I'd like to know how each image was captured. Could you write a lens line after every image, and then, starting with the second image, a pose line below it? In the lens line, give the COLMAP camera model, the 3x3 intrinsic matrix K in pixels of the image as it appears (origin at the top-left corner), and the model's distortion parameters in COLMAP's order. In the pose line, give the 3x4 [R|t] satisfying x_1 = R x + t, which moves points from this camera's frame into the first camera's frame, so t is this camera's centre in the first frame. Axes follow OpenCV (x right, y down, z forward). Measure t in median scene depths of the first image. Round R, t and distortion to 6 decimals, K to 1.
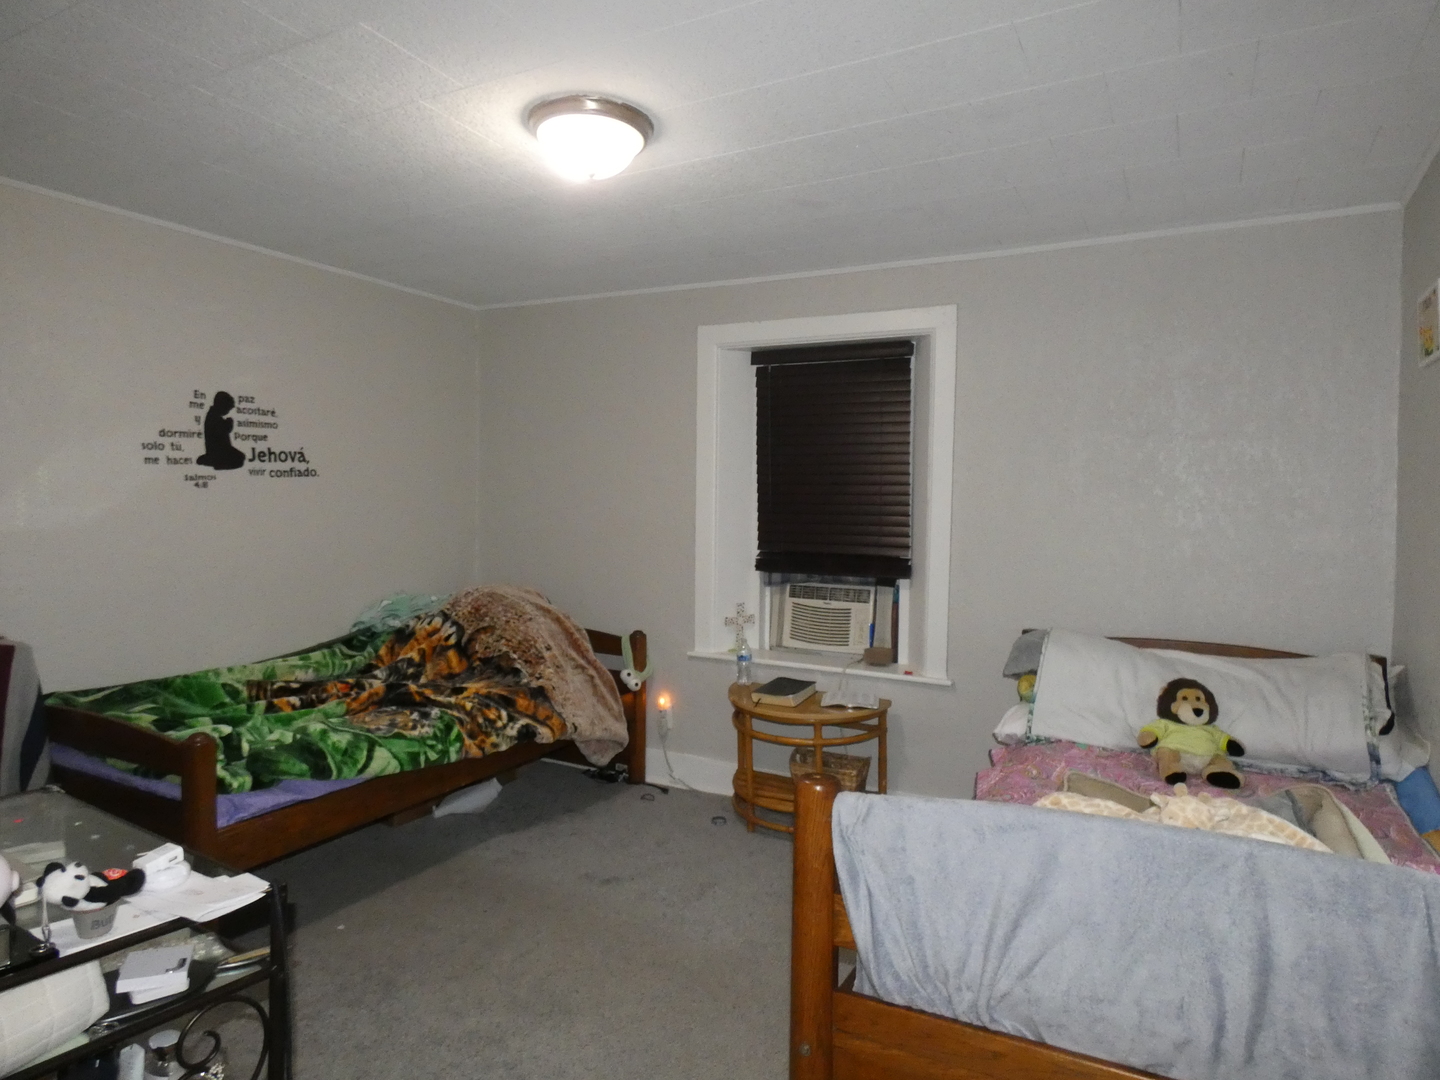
lens RADIAL K [[878.6, 0, 720.0], [0, 878.6, 540.0], [0, 0, 1]] dist [0.018222, -0.008218]
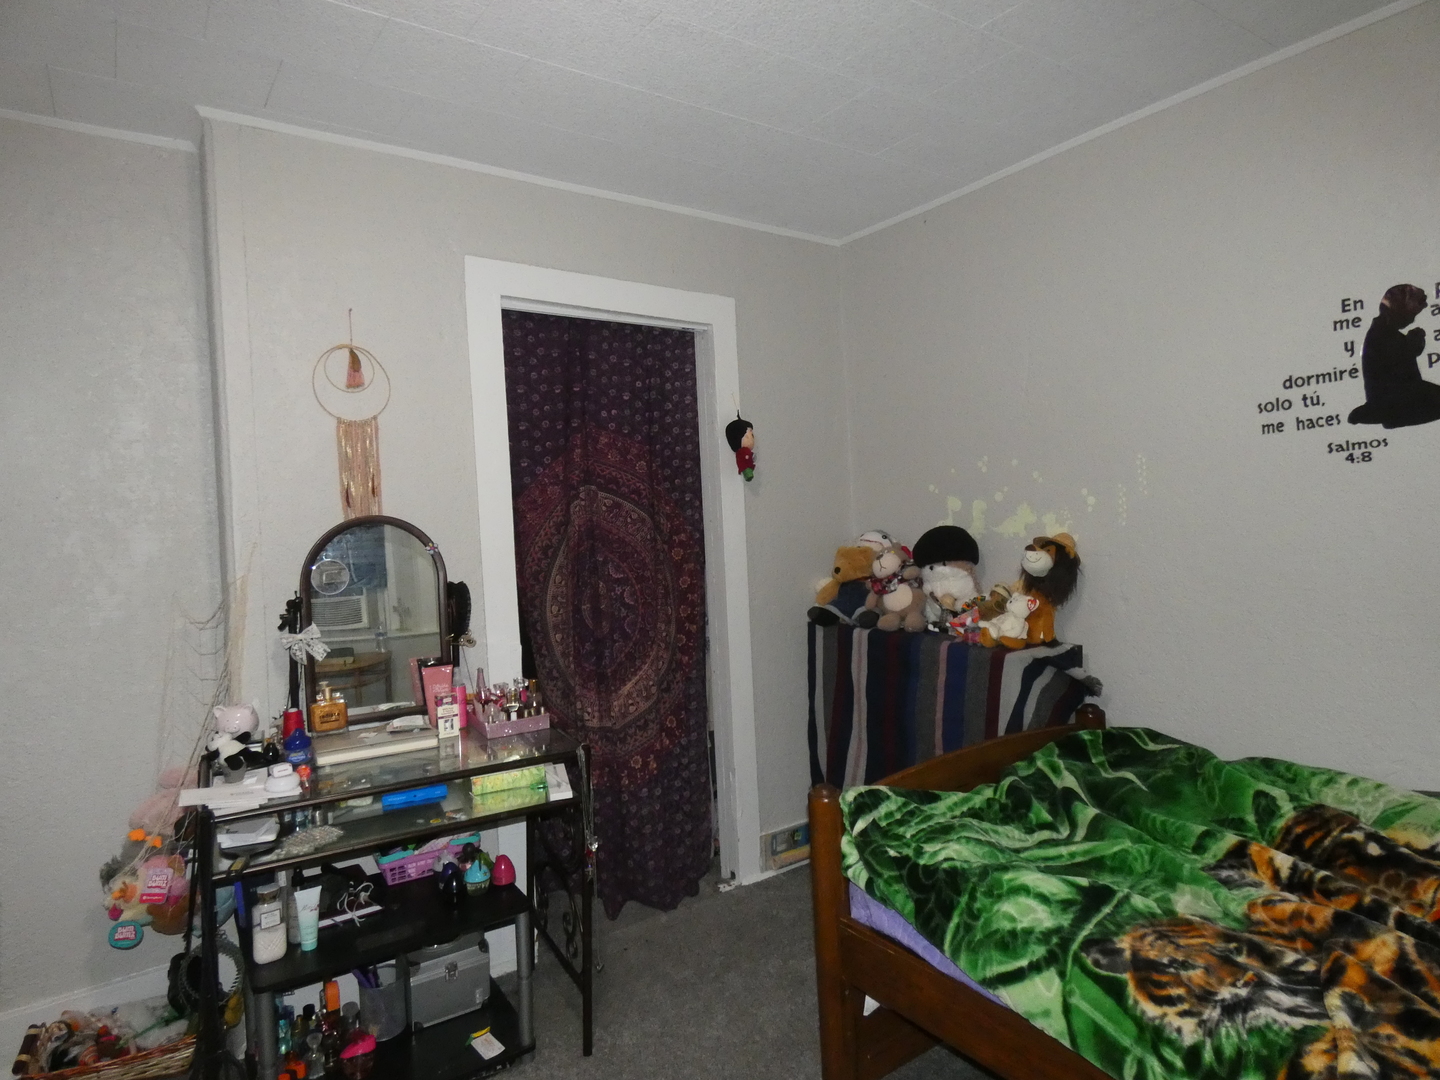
lens RADIAL K [[878.6, 0, 720.0], [0, 878.6, 540.0], [0, 0, 1]] dist [0.018222, -0.008218]
pose [[-0.451599, 0.053431, -0.890620, 0.132509], [0.011487, 0.998471, 0.054077, -0.044932], [0.892147, 0.014191, -0.451522, 0.895501]]
